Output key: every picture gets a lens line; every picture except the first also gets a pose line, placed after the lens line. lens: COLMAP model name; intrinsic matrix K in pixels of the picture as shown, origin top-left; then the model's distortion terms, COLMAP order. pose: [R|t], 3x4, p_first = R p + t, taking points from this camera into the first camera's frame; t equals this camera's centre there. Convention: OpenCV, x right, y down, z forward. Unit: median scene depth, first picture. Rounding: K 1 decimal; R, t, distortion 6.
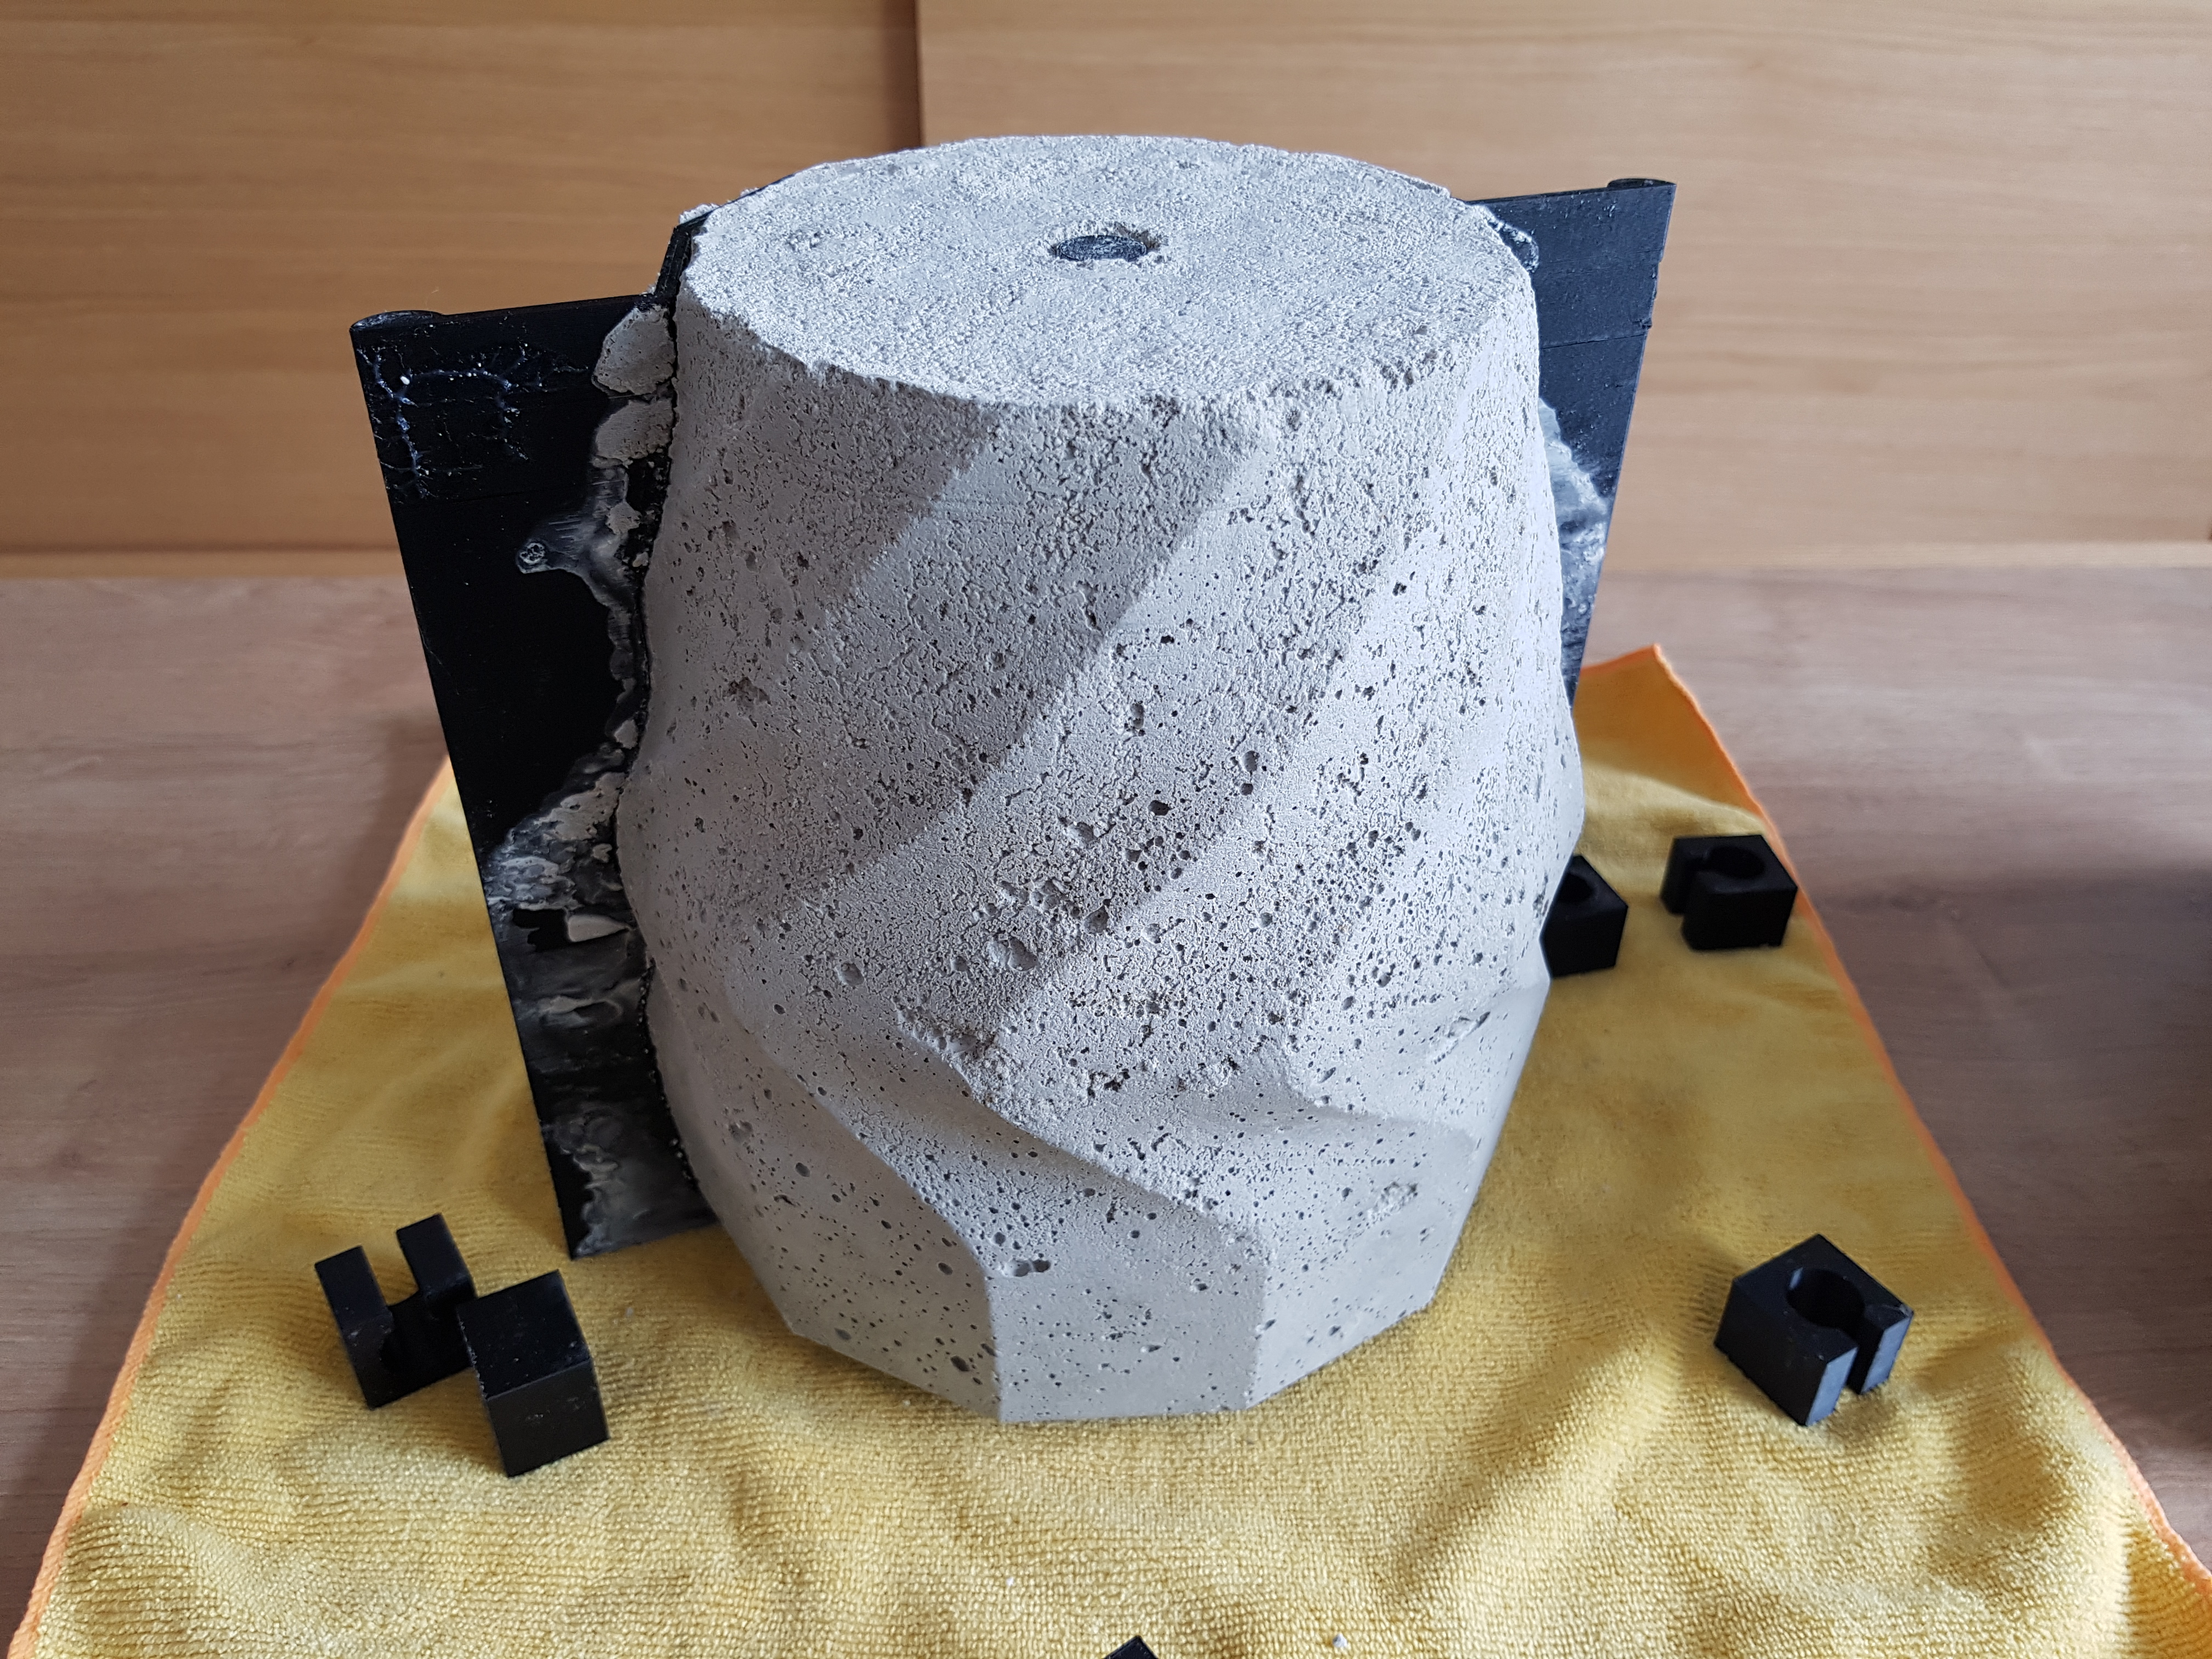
lens RADIAL K [[1679.8, 0, 1107.3], [0, 1679.8, 840.3], [0, 0, 1]] dist [-0.008187, -0.005175]
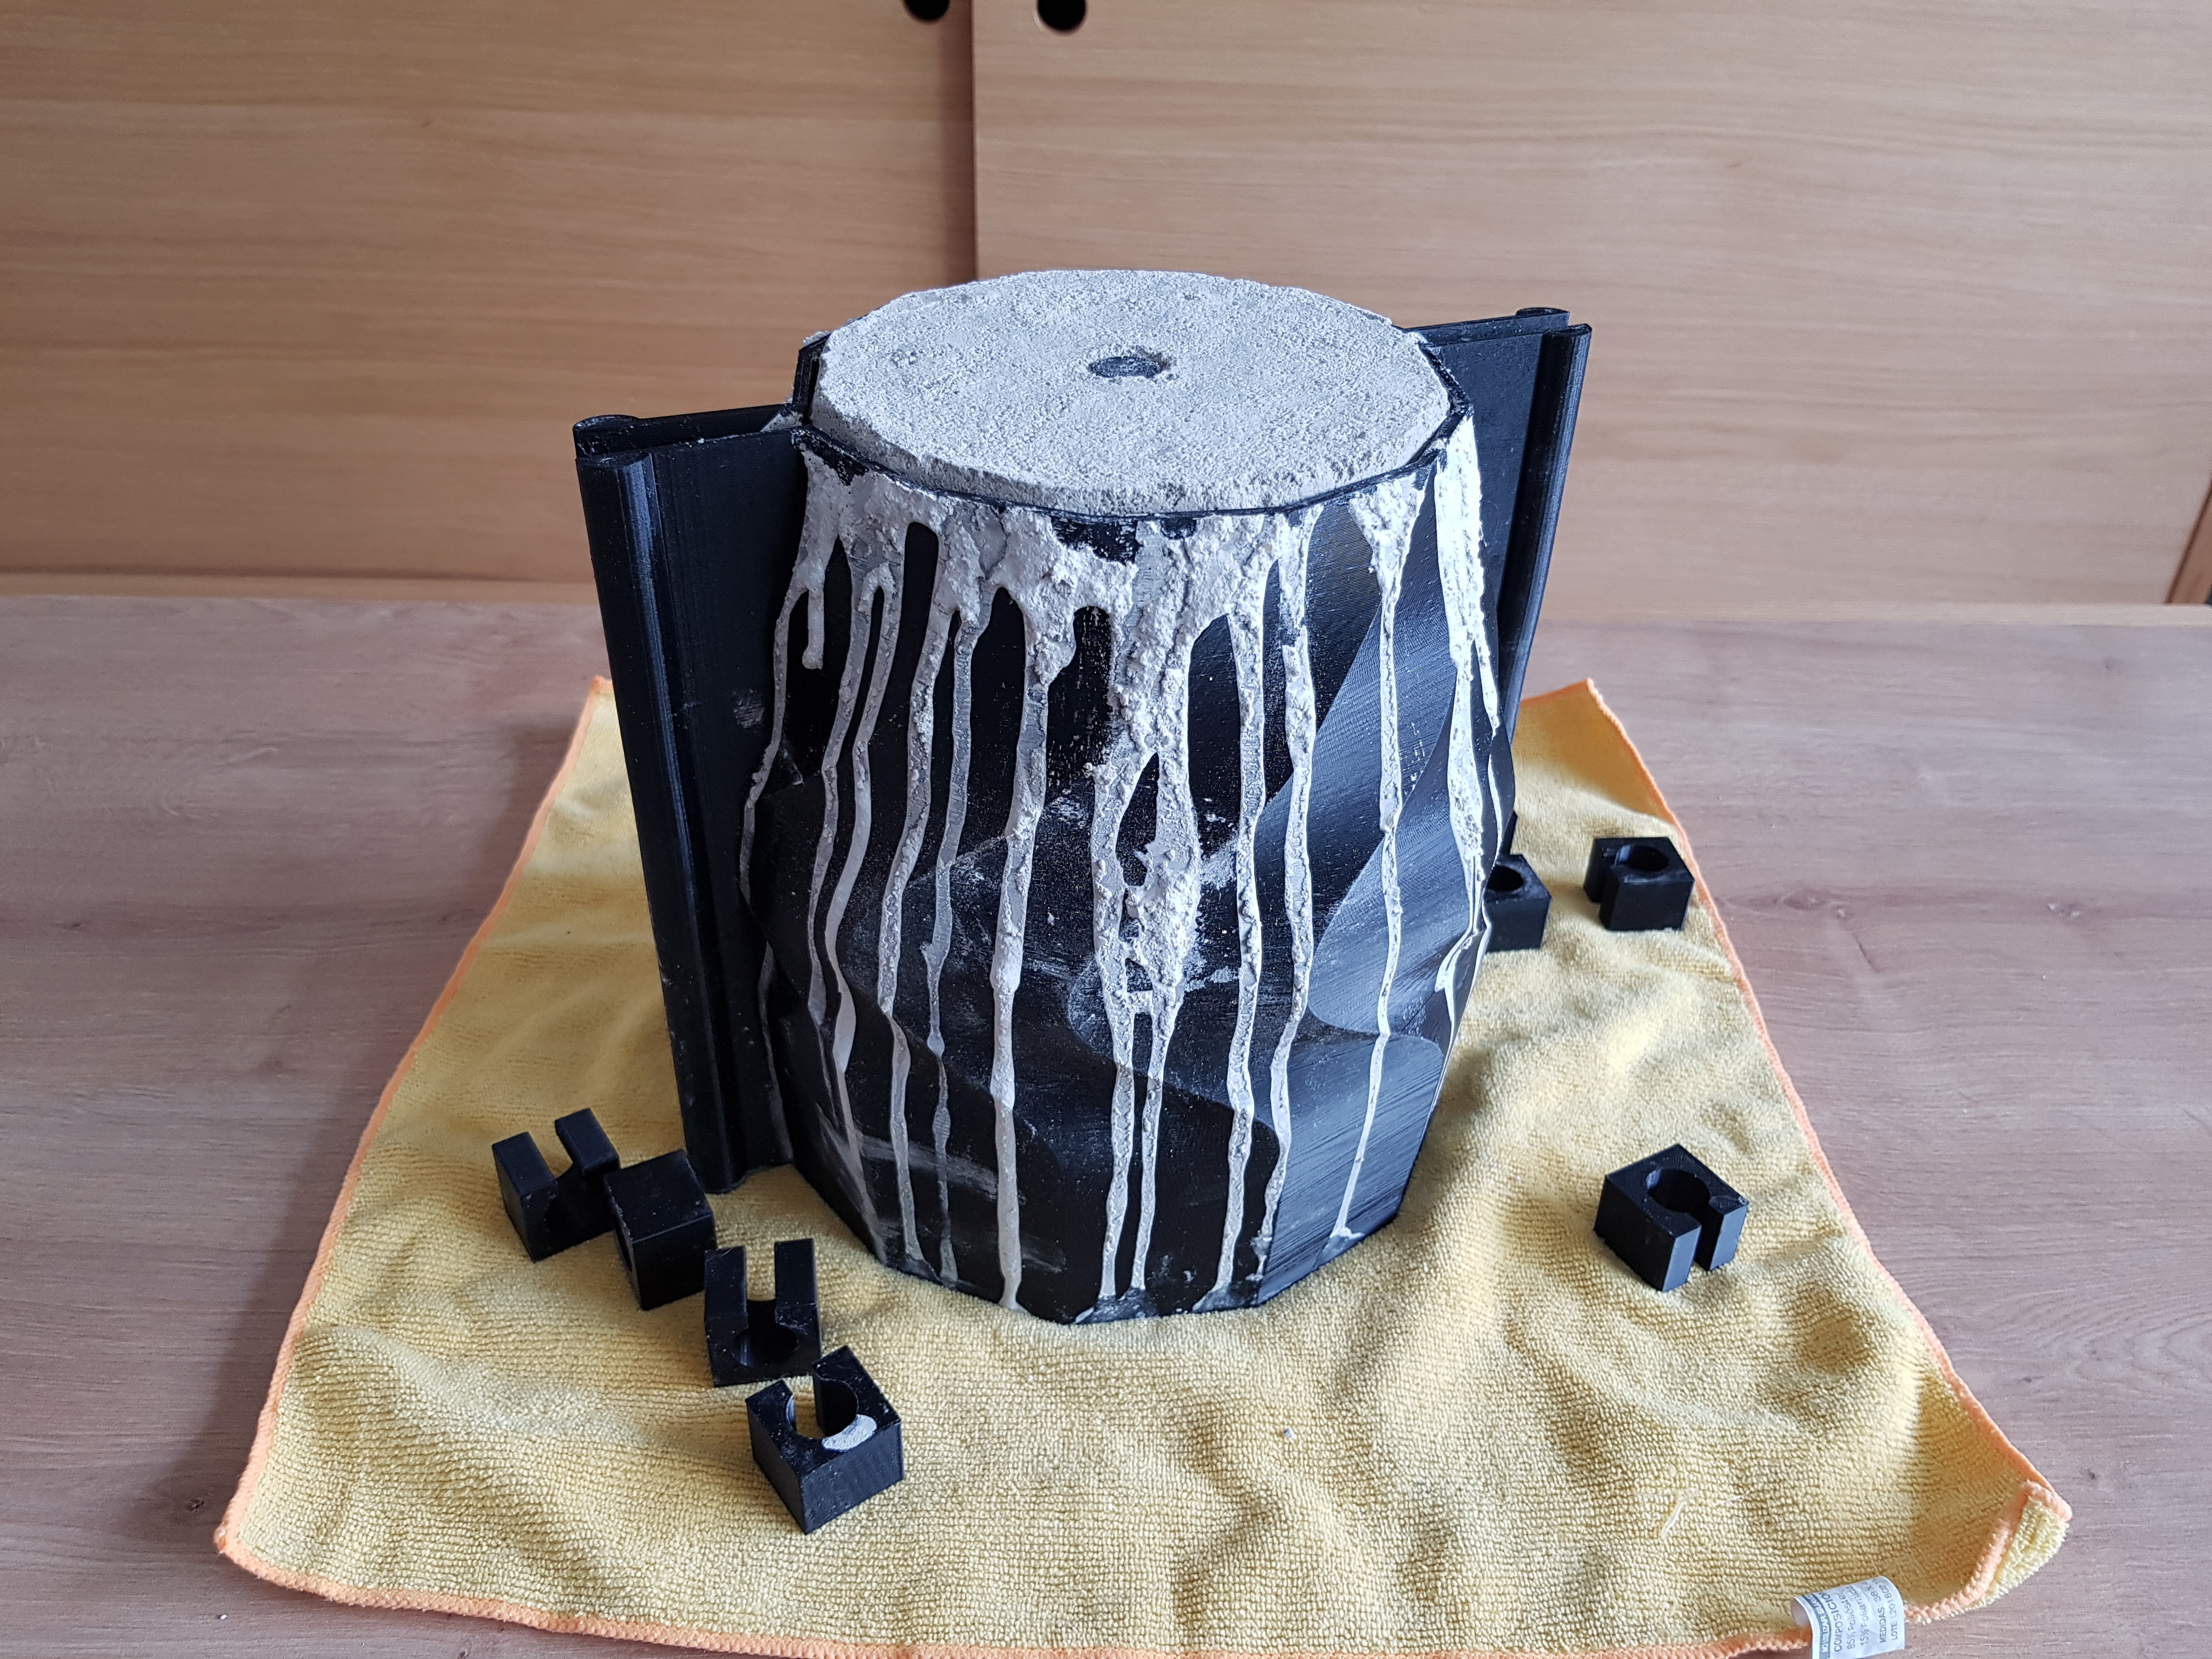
lens RADIAL K [[1657.3, 0, 1106.0], [0, 1657.3, 829.5], [0, 0, 1]] dist [0.029454, -0.051135]
pose [[0.999620, 0.022268, -0.016218, 0.005650], [-0.022743, 0.999301, -0.029669, 0.032999], [0.015546, 0.030026, 0.999428, -0.189511]]
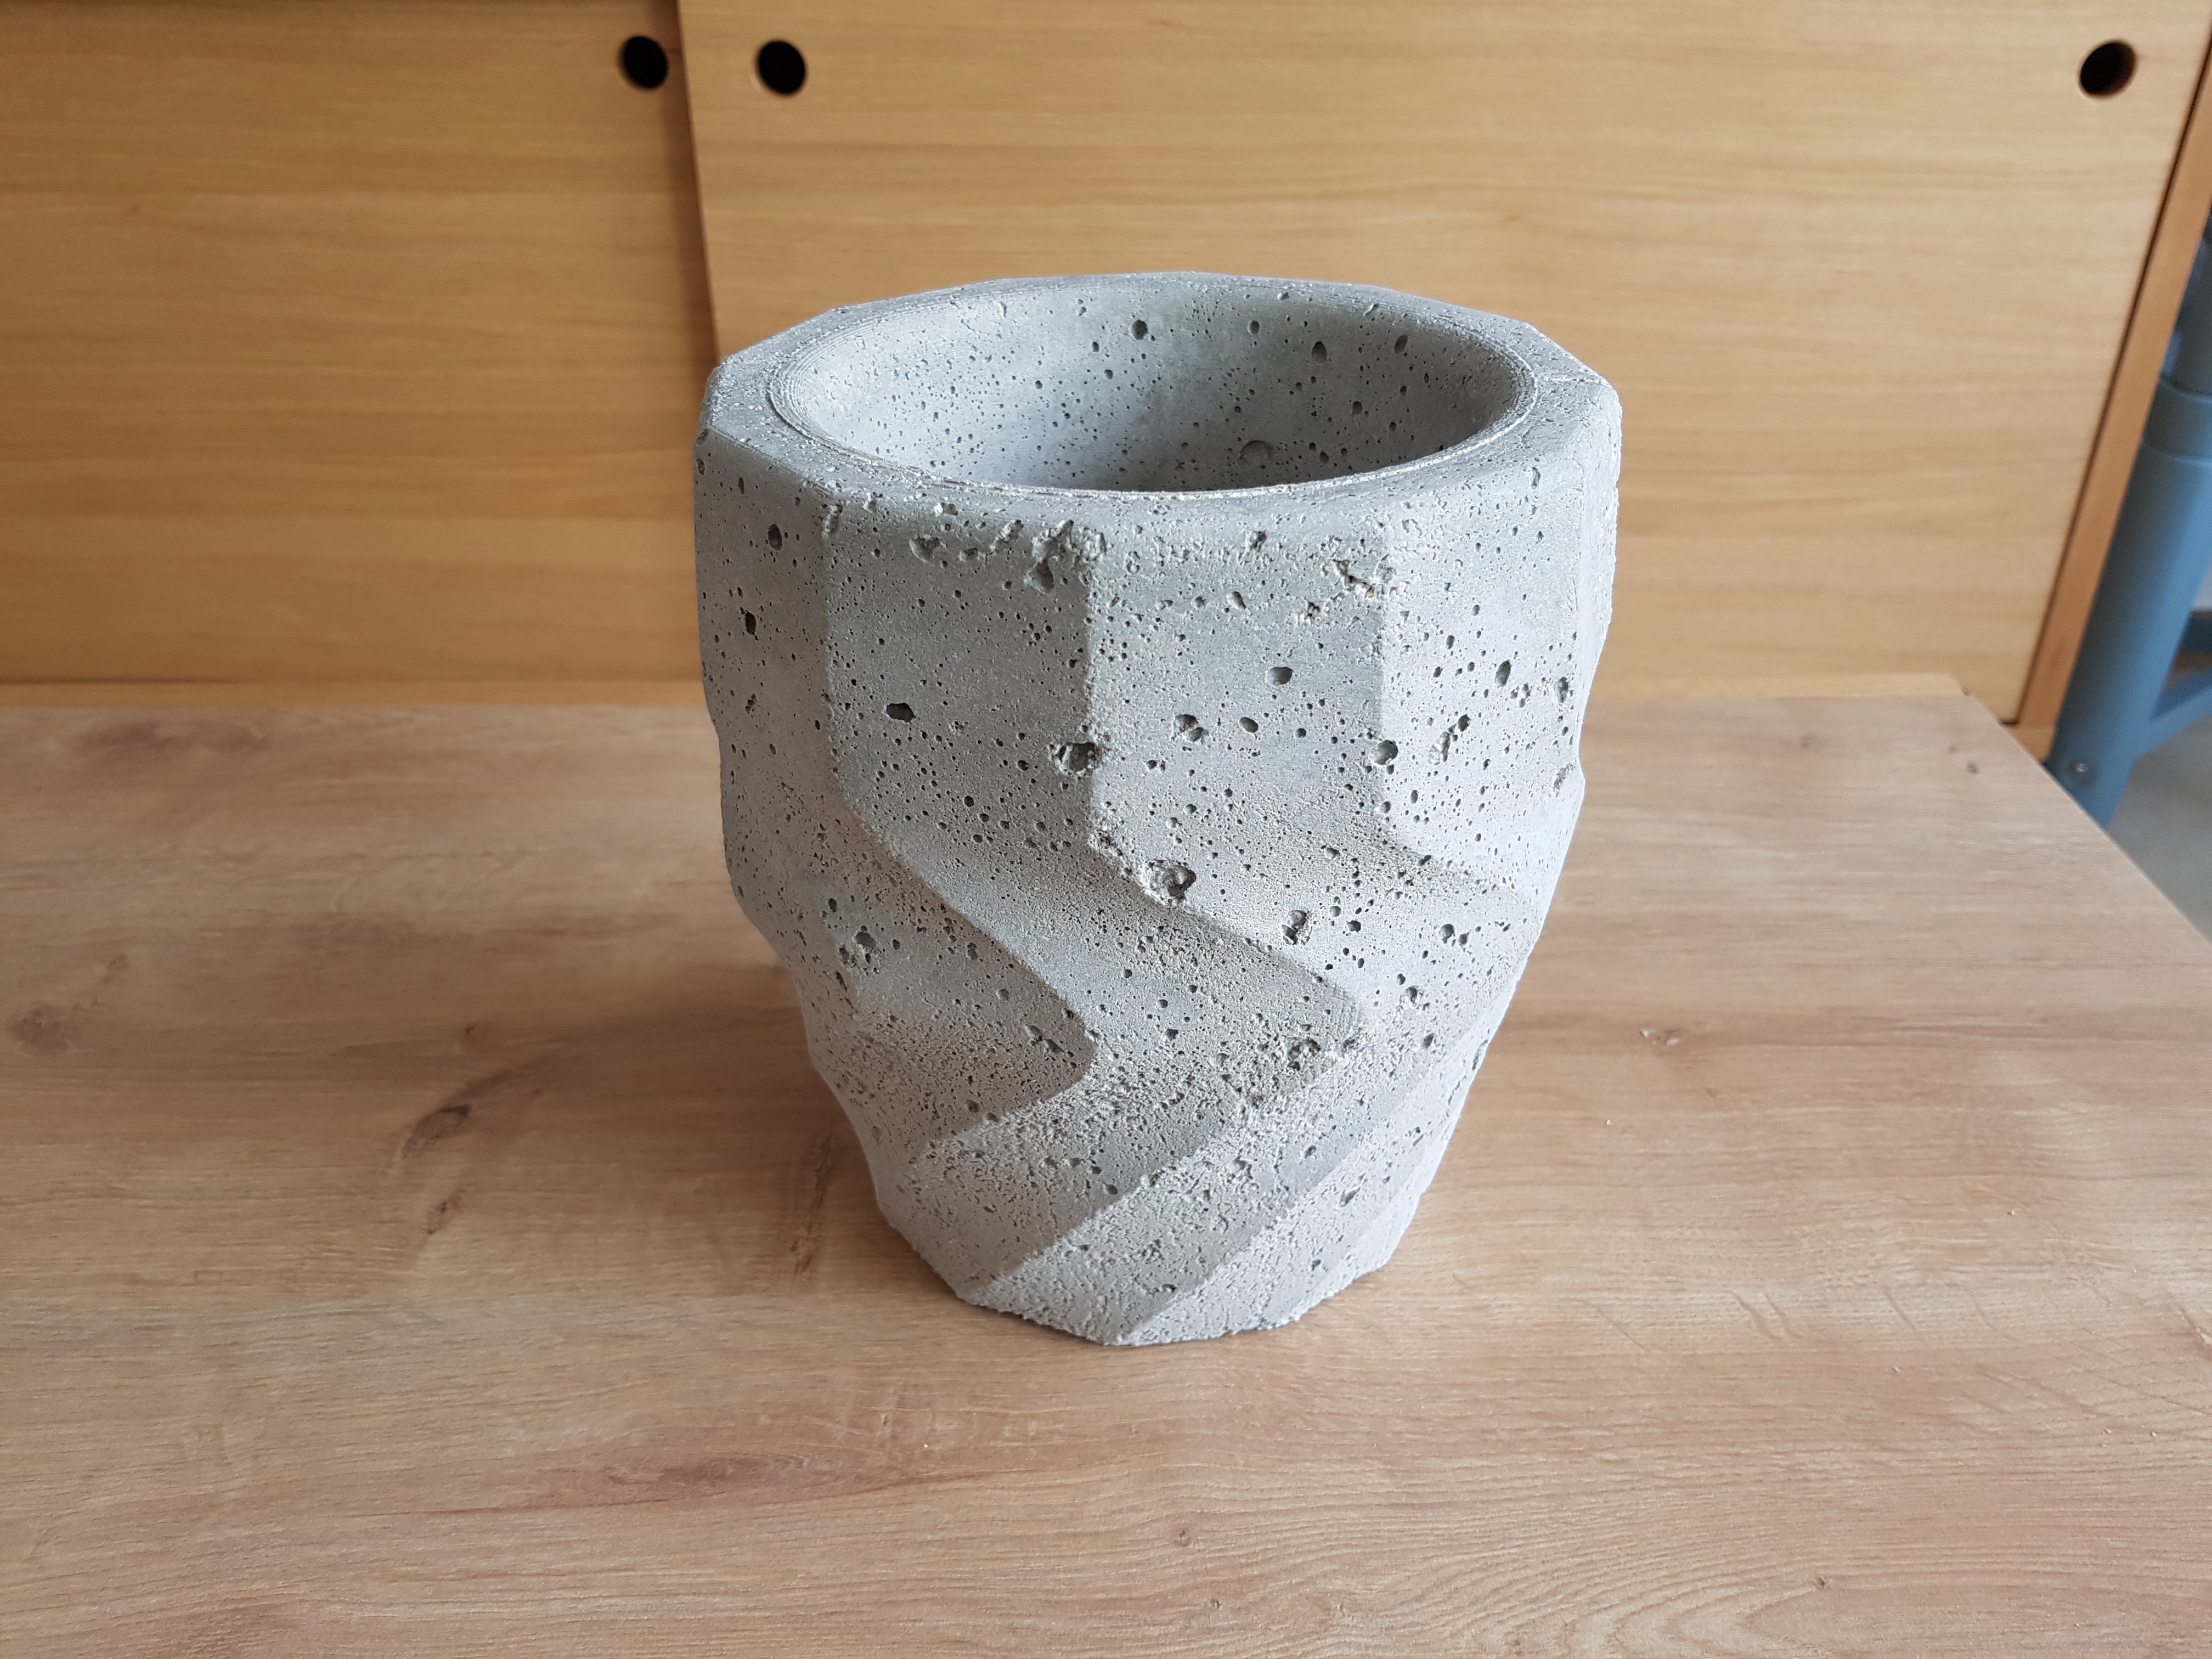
lens RADIAL K [[1636.1, 0, 1110.6], [0, 1636.1, 852.3], [0, 0, 1]] dist [0.037330, -0.050981]
pose [[0.999296, 0.004103, -0.037301, 0.395254], [-0.006818, 0.997312, -0.072947, 0.002469], [0.036901, 0.073150, 0.996638, 0.025135]]
